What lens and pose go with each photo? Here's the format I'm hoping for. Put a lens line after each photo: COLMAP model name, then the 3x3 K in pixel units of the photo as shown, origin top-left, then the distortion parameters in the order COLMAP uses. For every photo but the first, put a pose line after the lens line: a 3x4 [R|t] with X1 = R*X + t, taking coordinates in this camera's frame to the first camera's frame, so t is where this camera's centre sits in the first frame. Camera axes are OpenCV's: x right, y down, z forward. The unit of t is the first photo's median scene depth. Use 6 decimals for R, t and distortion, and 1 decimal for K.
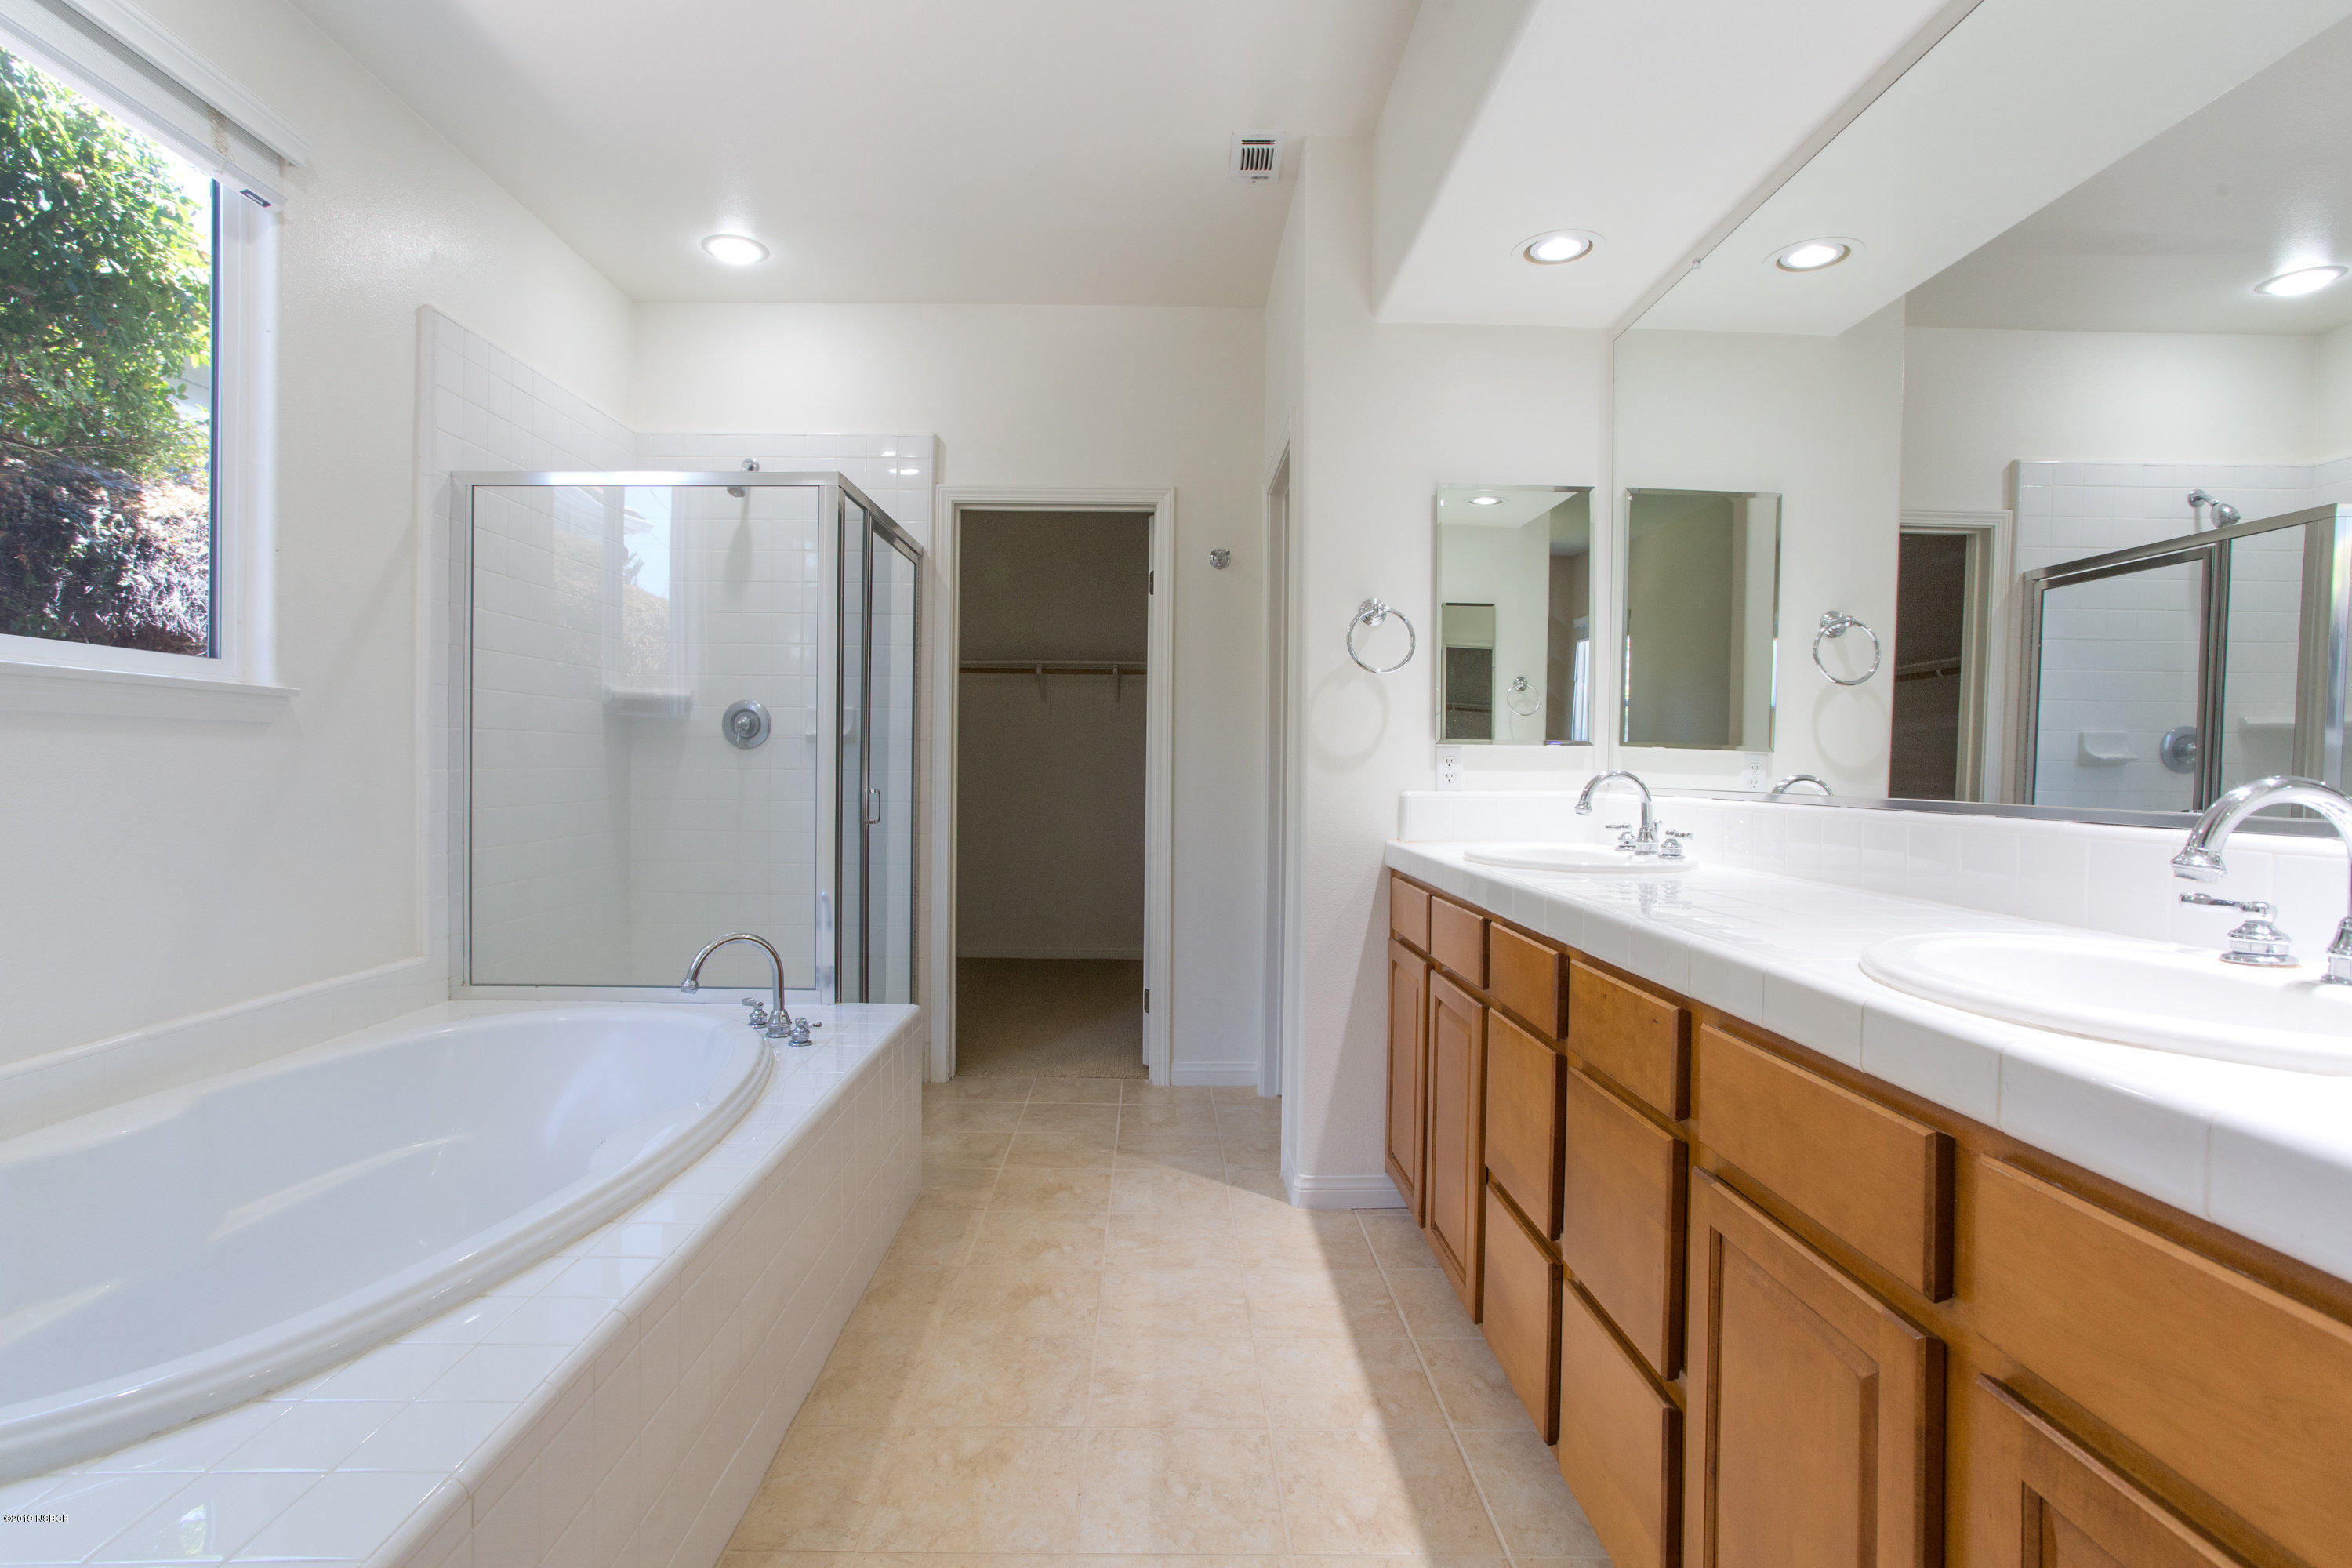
lens RADIAL K [[1148.0, 0, 1179.4], [0, 1148.0, 749.8], [0, 0, 1]] dist [-0.001063, 0.000096]
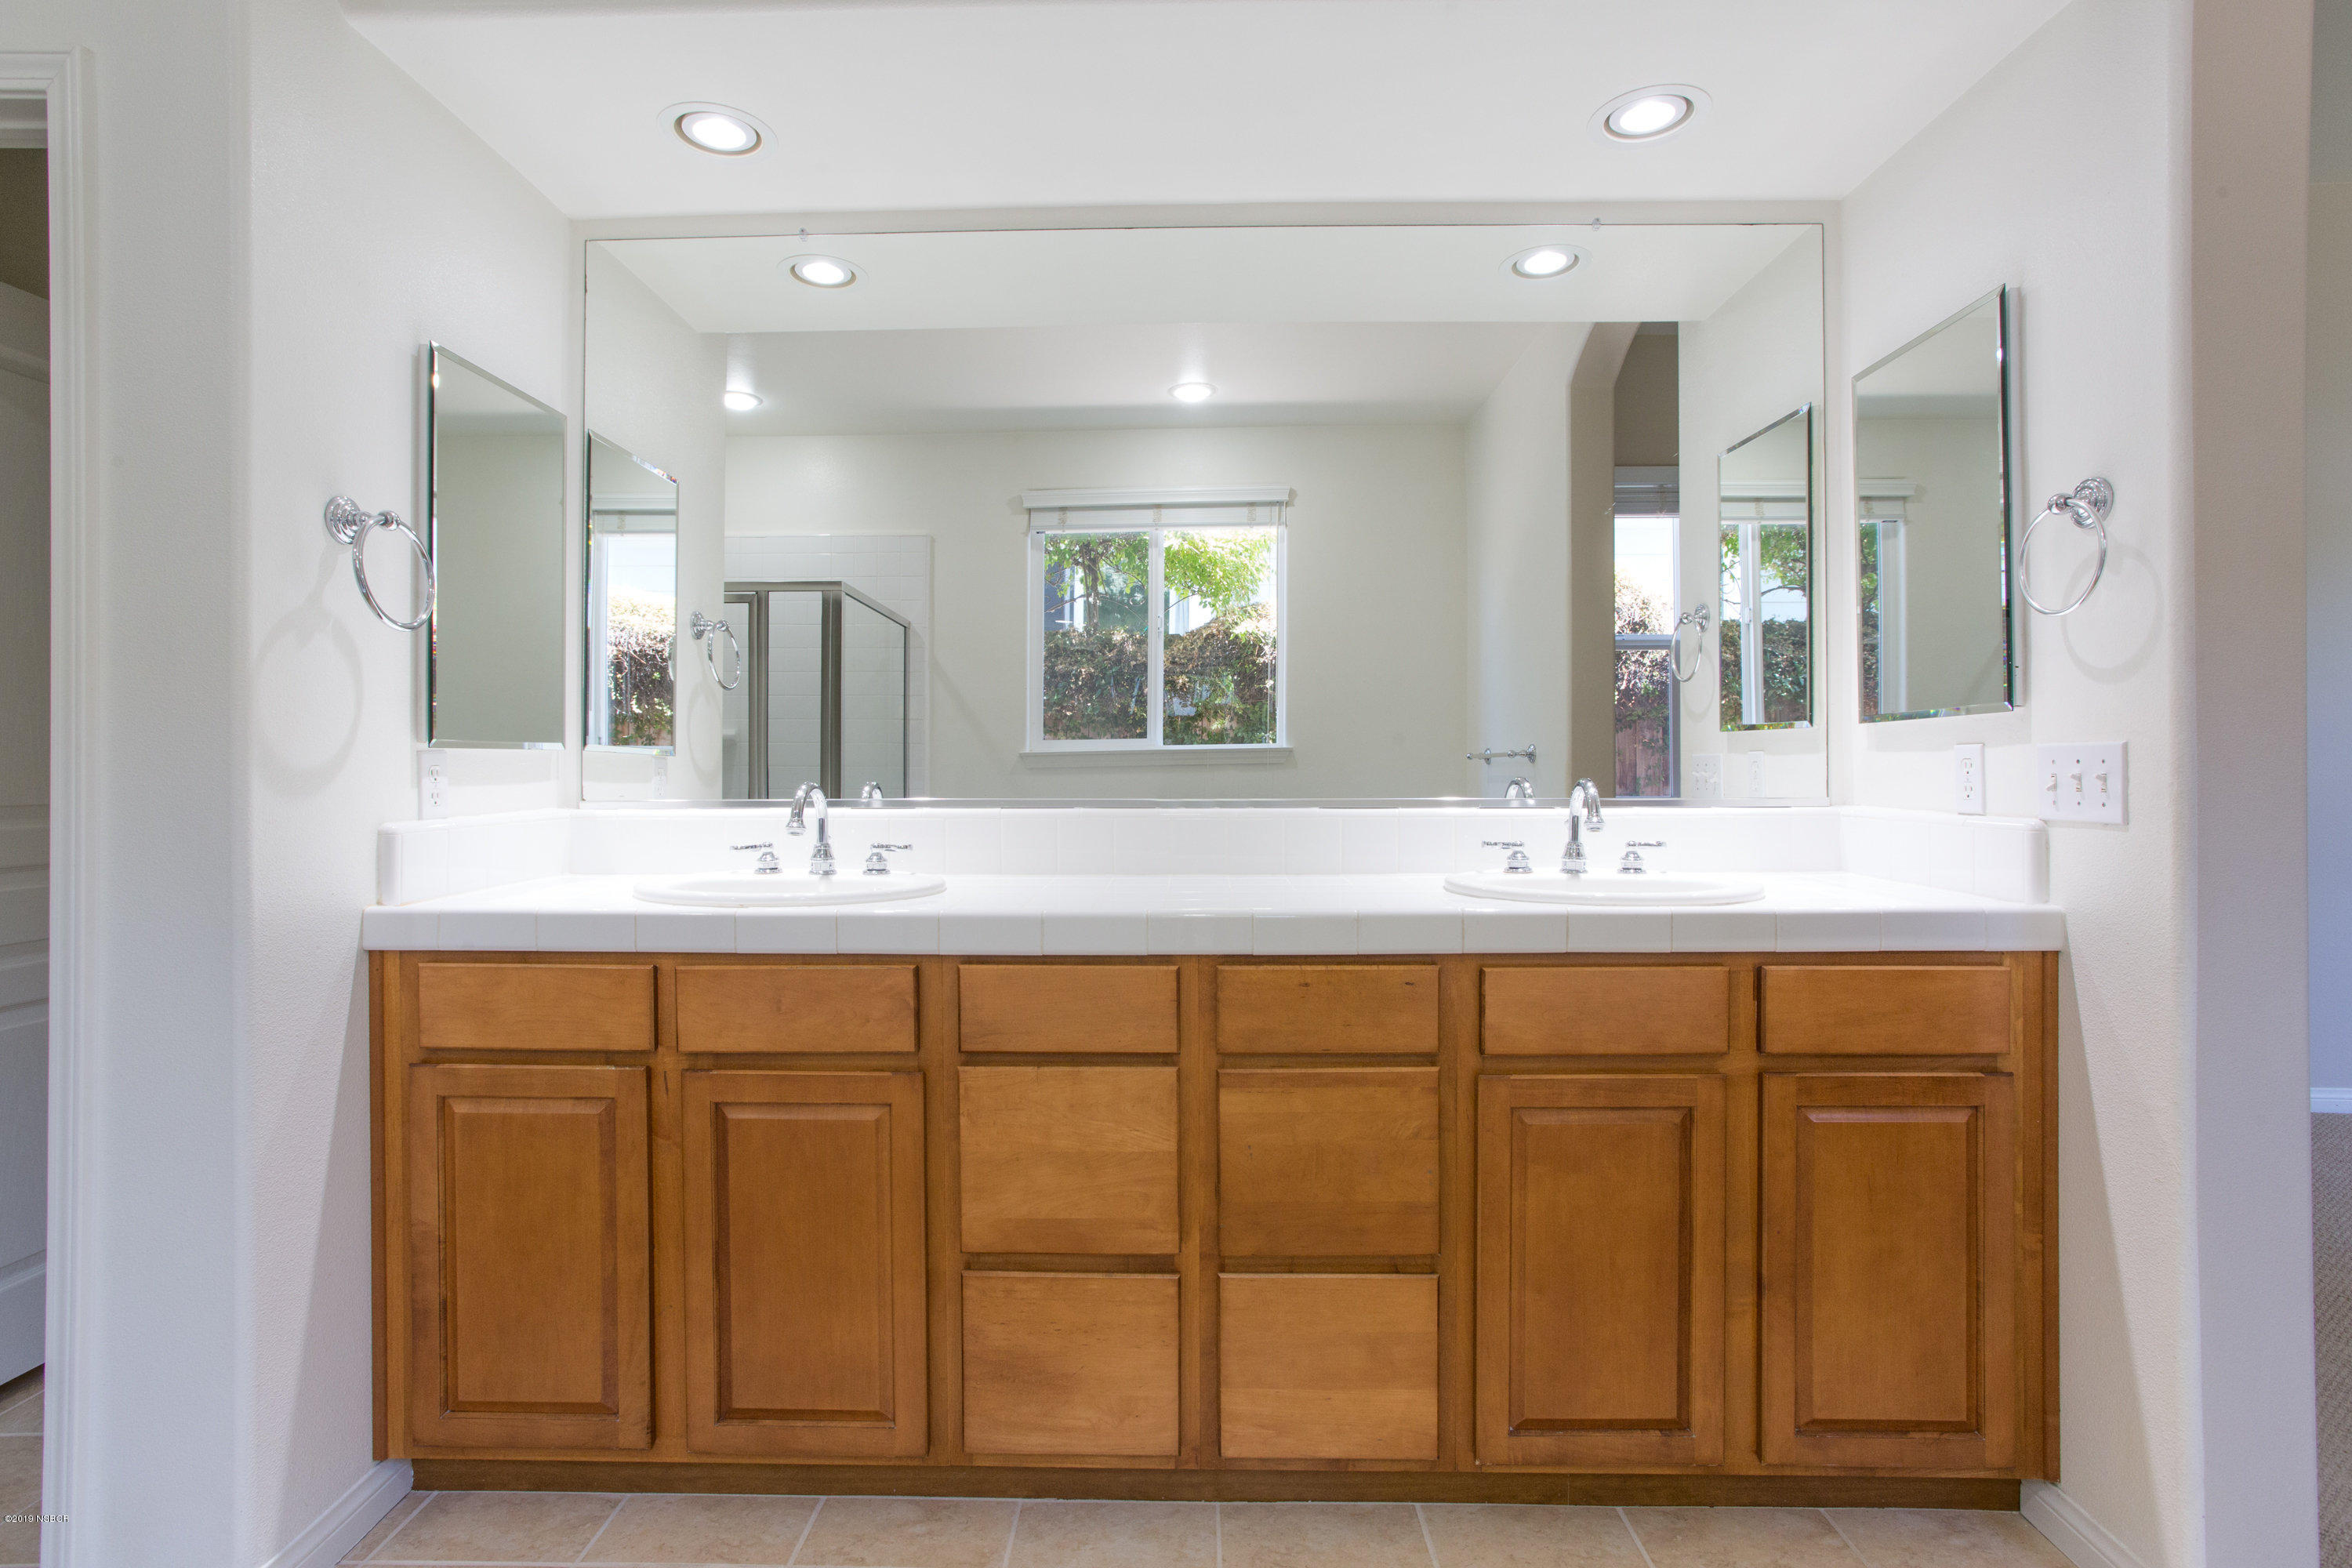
lens RADIAL K [[1148.0, 0, 1179.4], [0, 1148.0, 749.8], [0, 0, 1]] dist [-0.001063, 0.000096]
pose [[0.040529, 0.002809, 0.999174, -0.405242], [-0.008428, 0.999961, -0.002470, -0.005654], [-0.999143, -0.008321, 0.040552, 0.570263]]
